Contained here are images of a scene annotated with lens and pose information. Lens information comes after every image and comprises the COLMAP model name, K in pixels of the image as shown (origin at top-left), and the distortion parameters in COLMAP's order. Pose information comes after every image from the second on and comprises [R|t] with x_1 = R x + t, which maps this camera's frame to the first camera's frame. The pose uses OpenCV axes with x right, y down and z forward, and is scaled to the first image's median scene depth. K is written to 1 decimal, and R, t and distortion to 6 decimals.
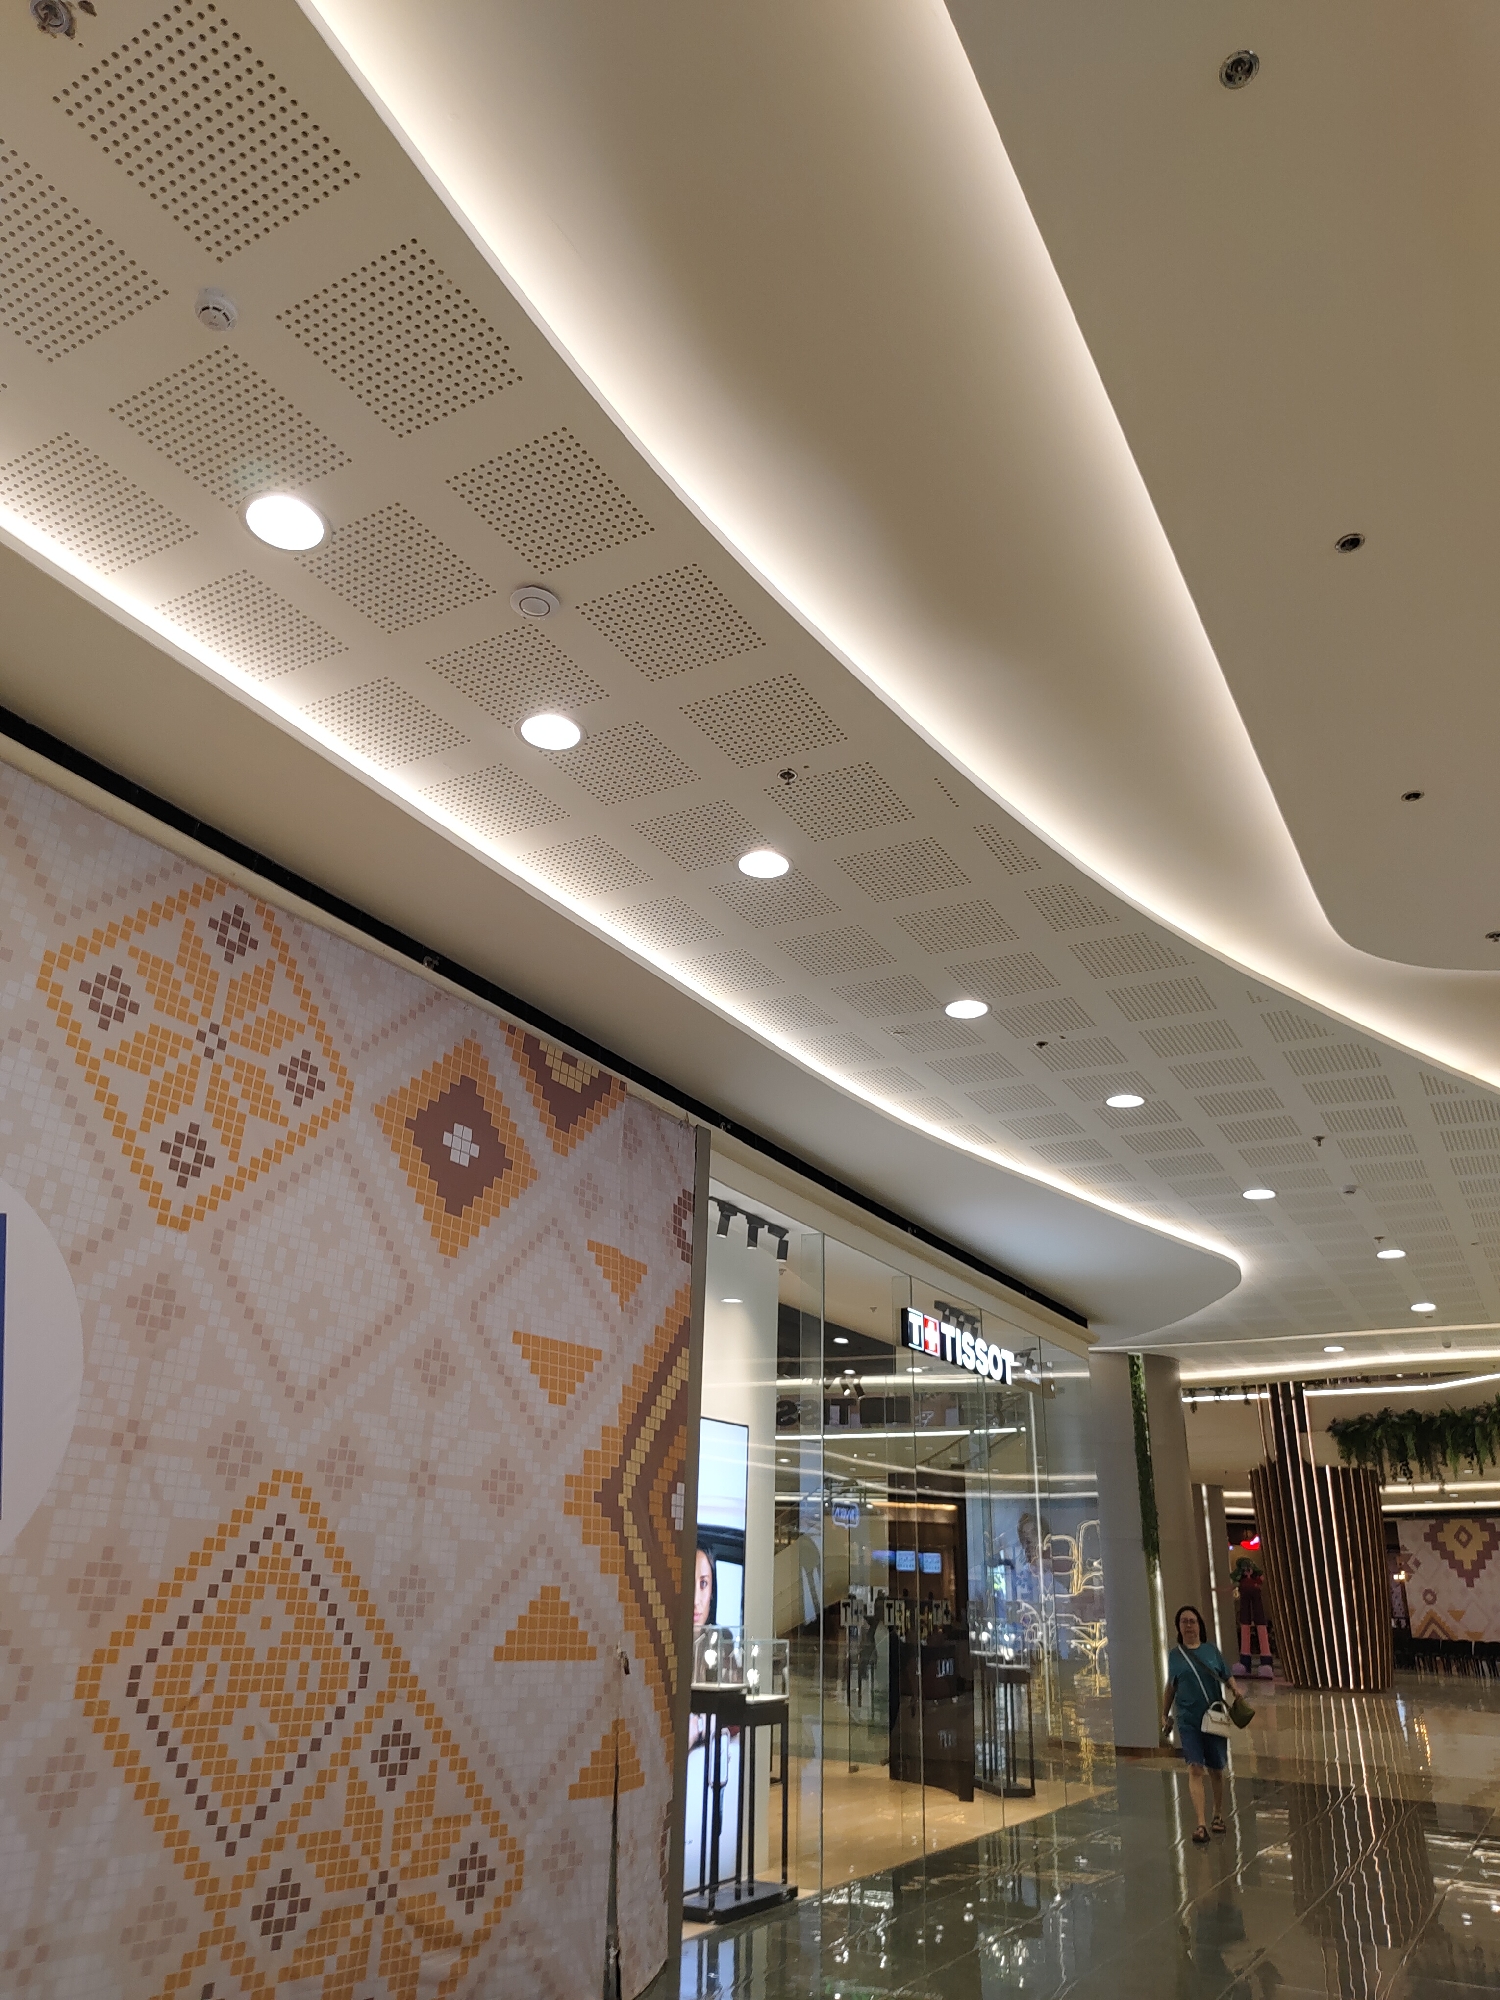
lens RADIAL K [[1383.7, 0, 745.4], [0, 1383.7, 1021.3], [0, 0, 1]] dist [0.064950, -0.068716]
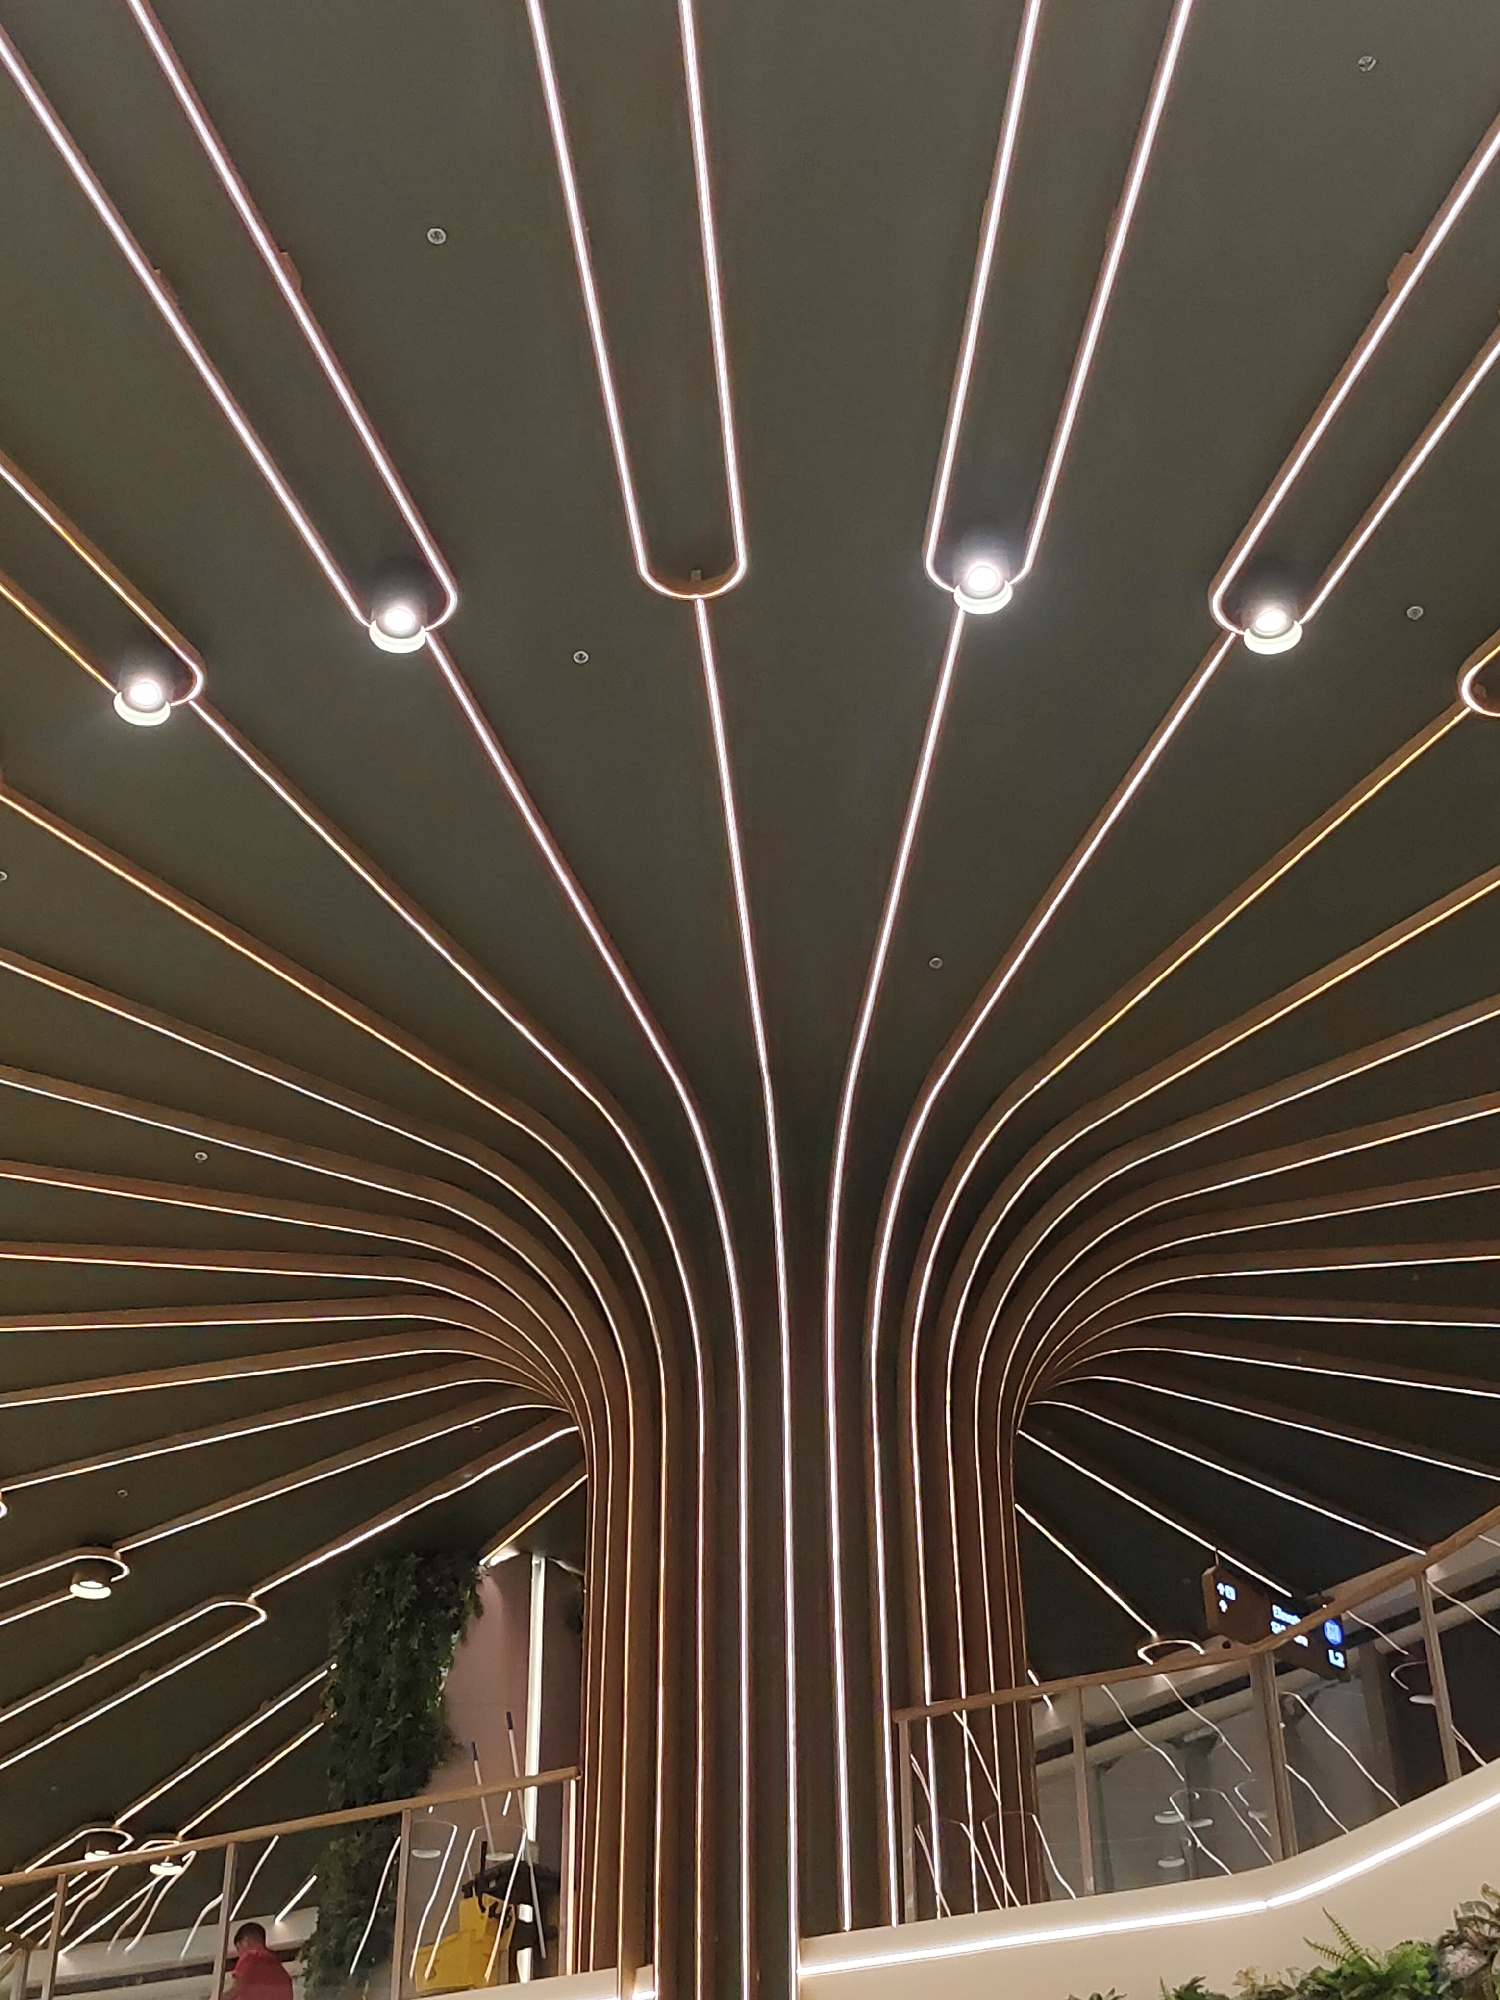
lens RADIAL K [[2766.1, 0, 744.2], [0, 2766.1, 1034.8], [0, 0, 1]] dist [0.029520, 0.117839]
pose [[0.974800, 0.095457, 0.201624, 0.288689], [-0.048089, 0.972492, -0.227919, 0.224809], [-0.217835, 0.212480, 0.952576, 0.536952]]
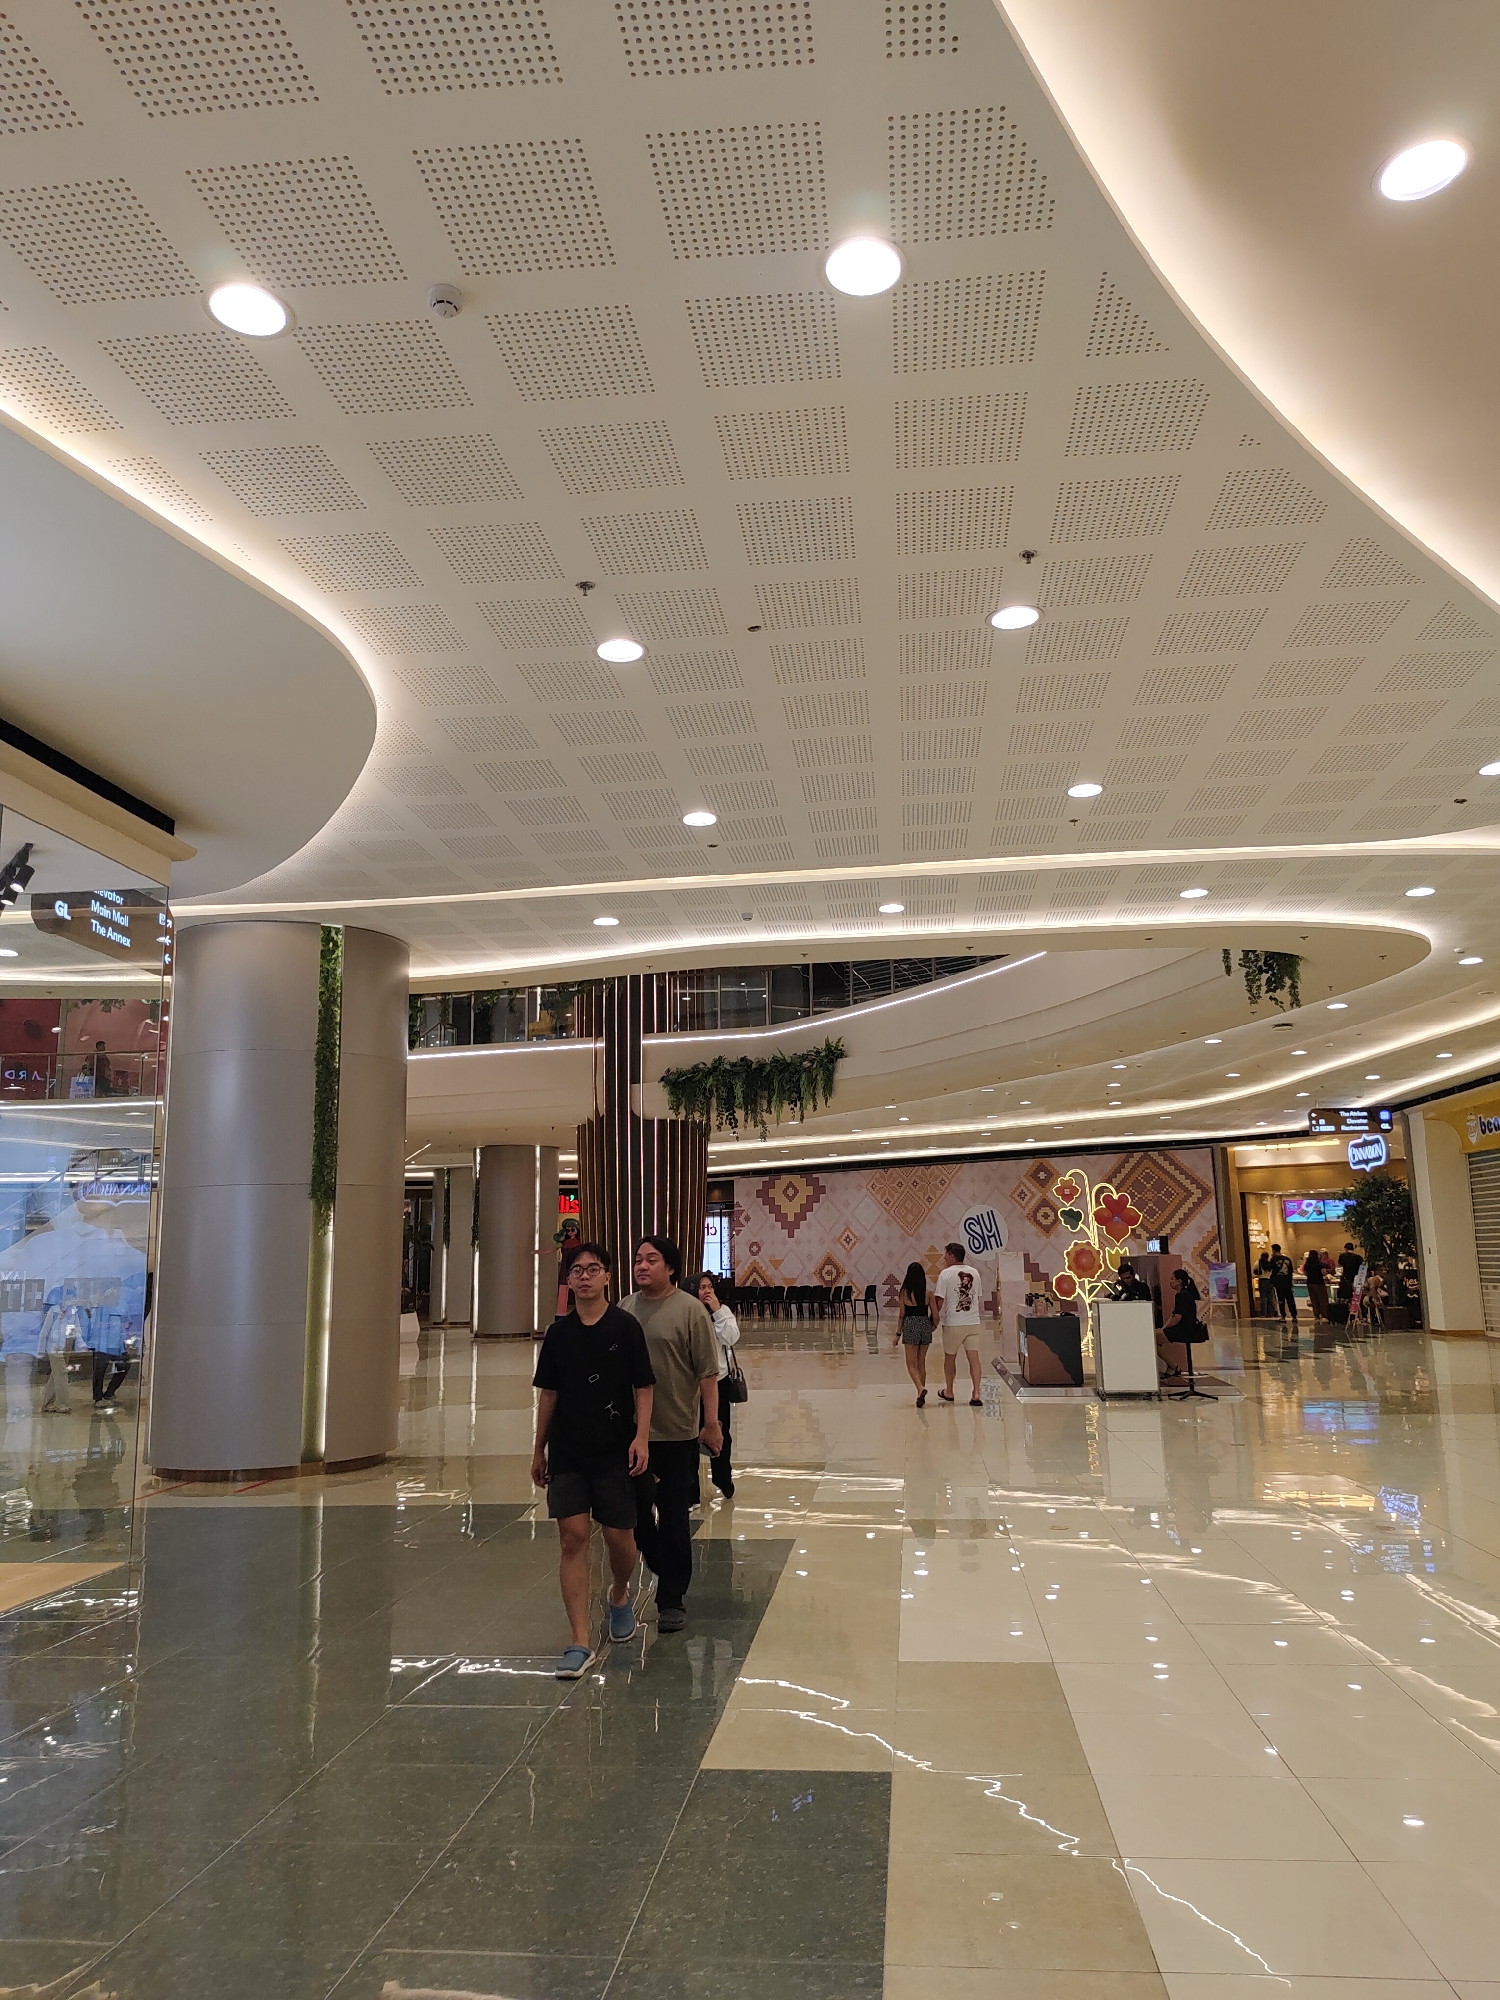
lens RADIAL K [[1383.7, 0, 745.4], [0, 1383.7, 1021.3], [0, 0, 1]] dist [0.064950, -0.068716]
pose [[0.920051, 0.019618, 0.391307, 0.113168], [-0.102018, 0.976289, 0.190922, 0.076403], [-0.378283, -0.215579, 0.900238, 0.175609]]
